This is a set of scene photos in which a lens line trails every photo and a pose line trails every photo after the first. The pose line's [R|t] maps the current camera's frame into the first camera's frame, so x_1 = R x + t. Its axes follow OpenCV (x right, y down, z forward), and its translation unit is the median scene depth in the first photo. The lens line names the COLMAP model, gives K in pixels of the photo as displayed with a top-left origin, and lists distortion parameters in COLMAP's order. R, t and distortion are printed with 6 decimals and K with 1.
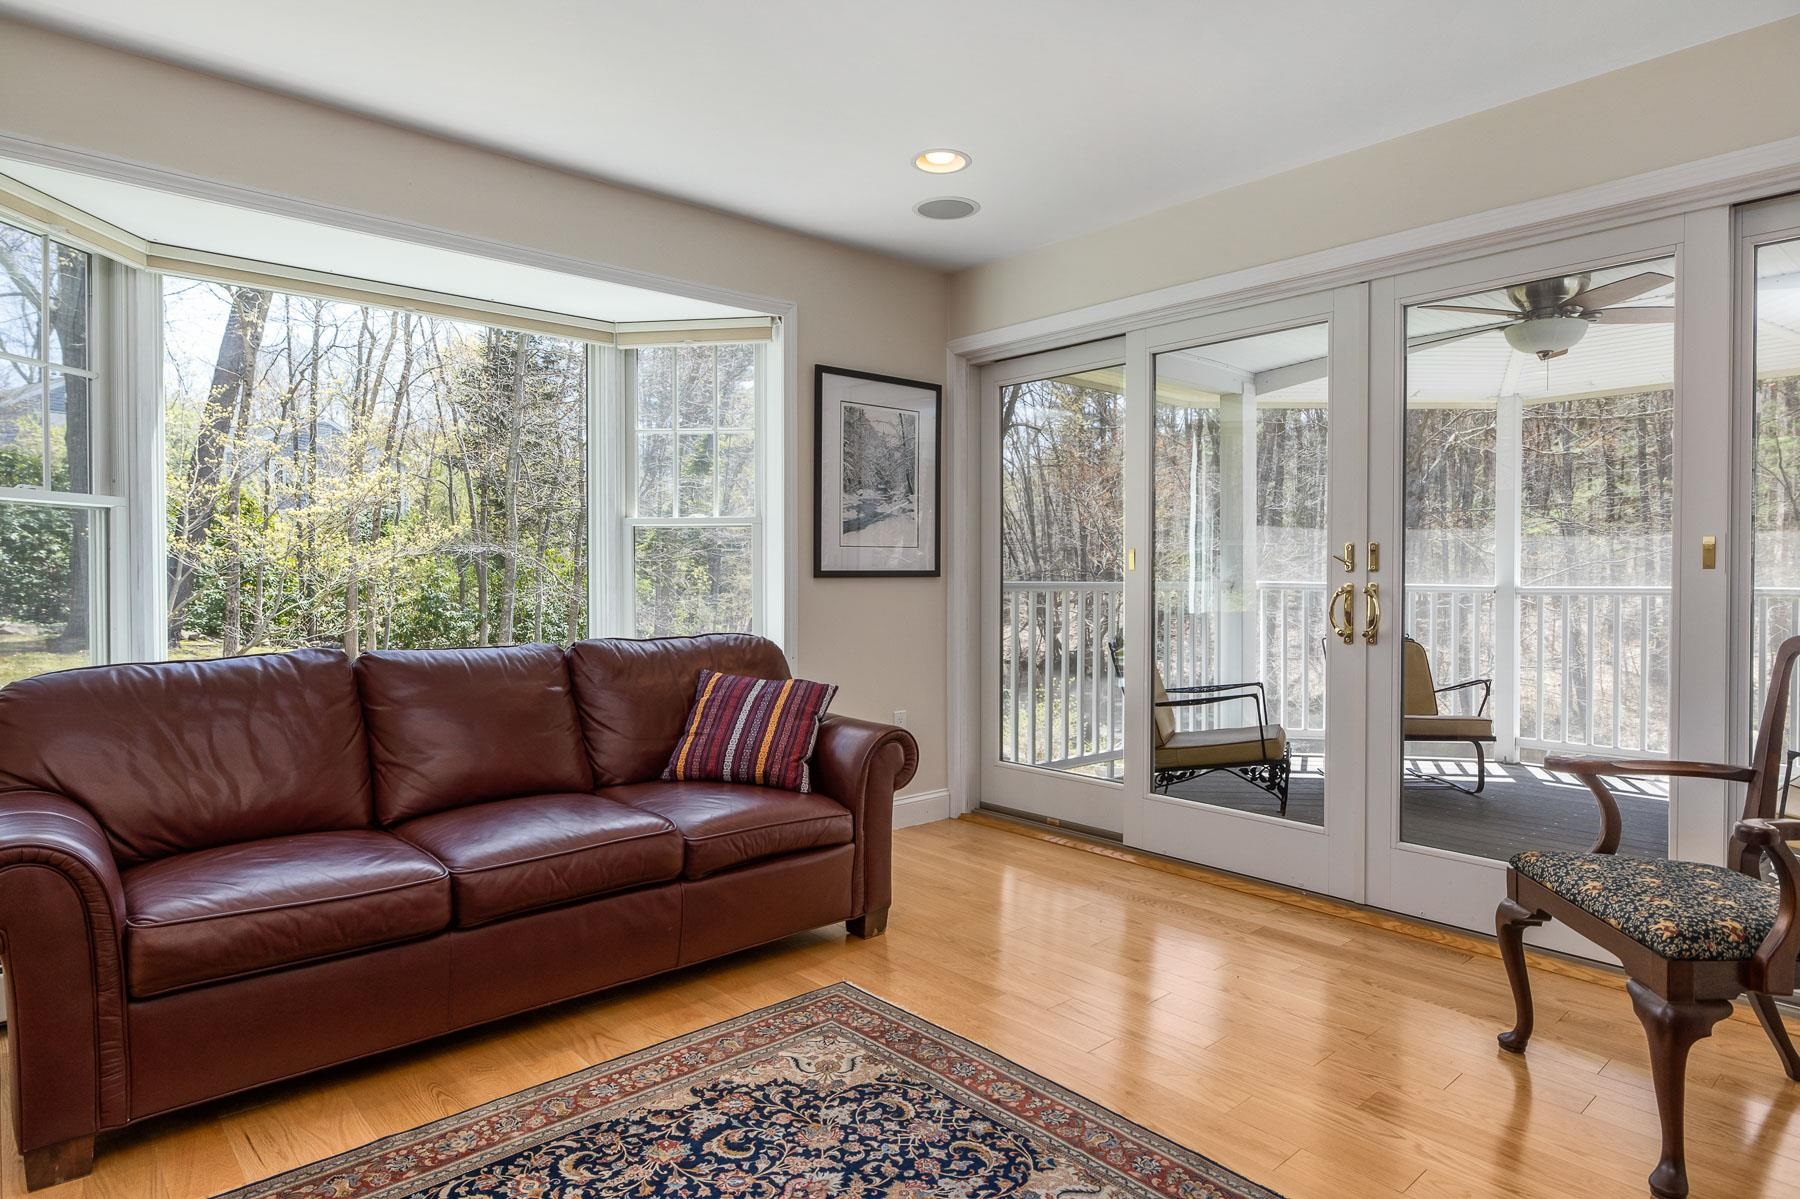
lens RADIAL K [[1011.4, 0, 901.3], [0, 1011.4, 600.2], [0, 0, 1]] dist [-0.001538, 0.000891]
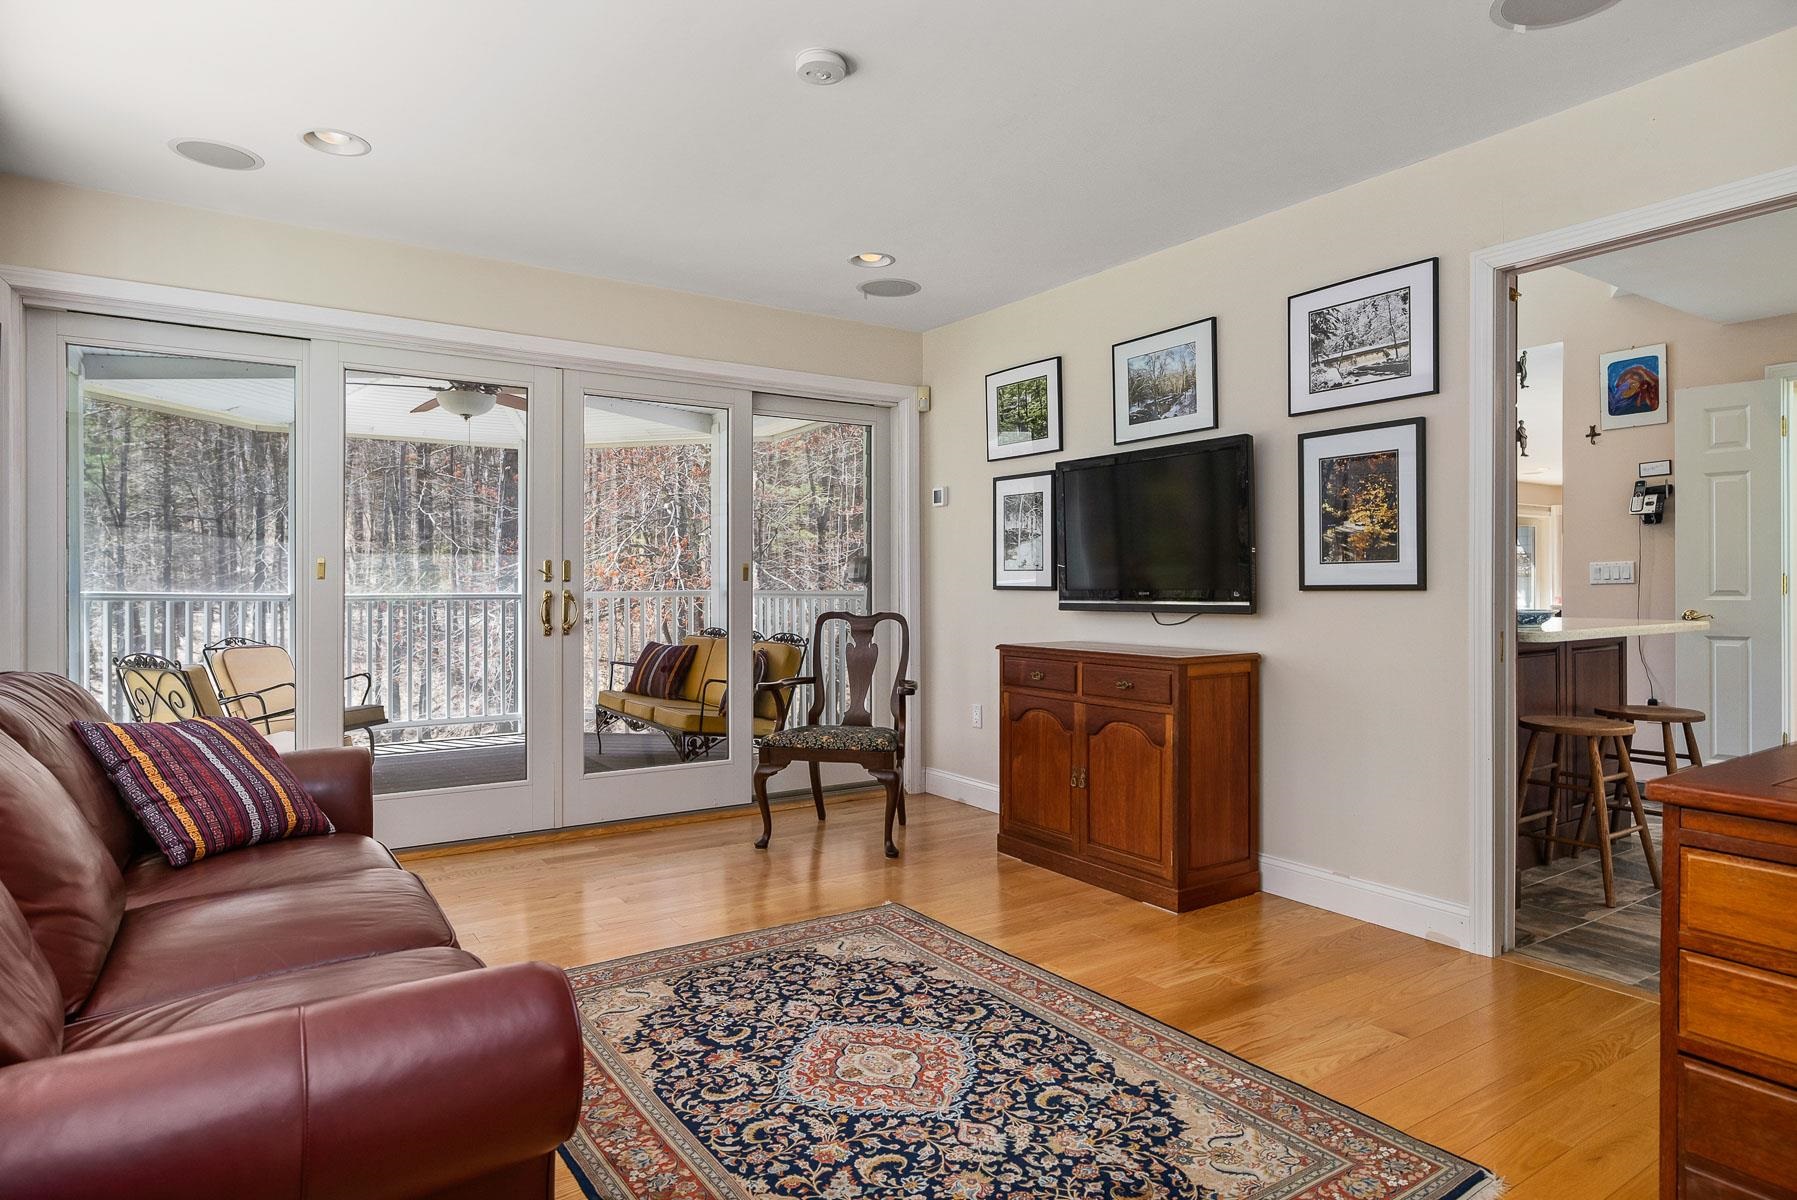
lens RADIAL K [[1009.7, 0, 899.0], [0, 1009.7, 587.5], [0, 0, 1]] dist [-0.001538, 0.000891]
pose [[0.143938, -0.004032, 0.989579, -1.360953], [0.023114, 0.999733, 0.000711, -0.019892], [-0.989317, 0.022771, 0.143993, 0.580156]]
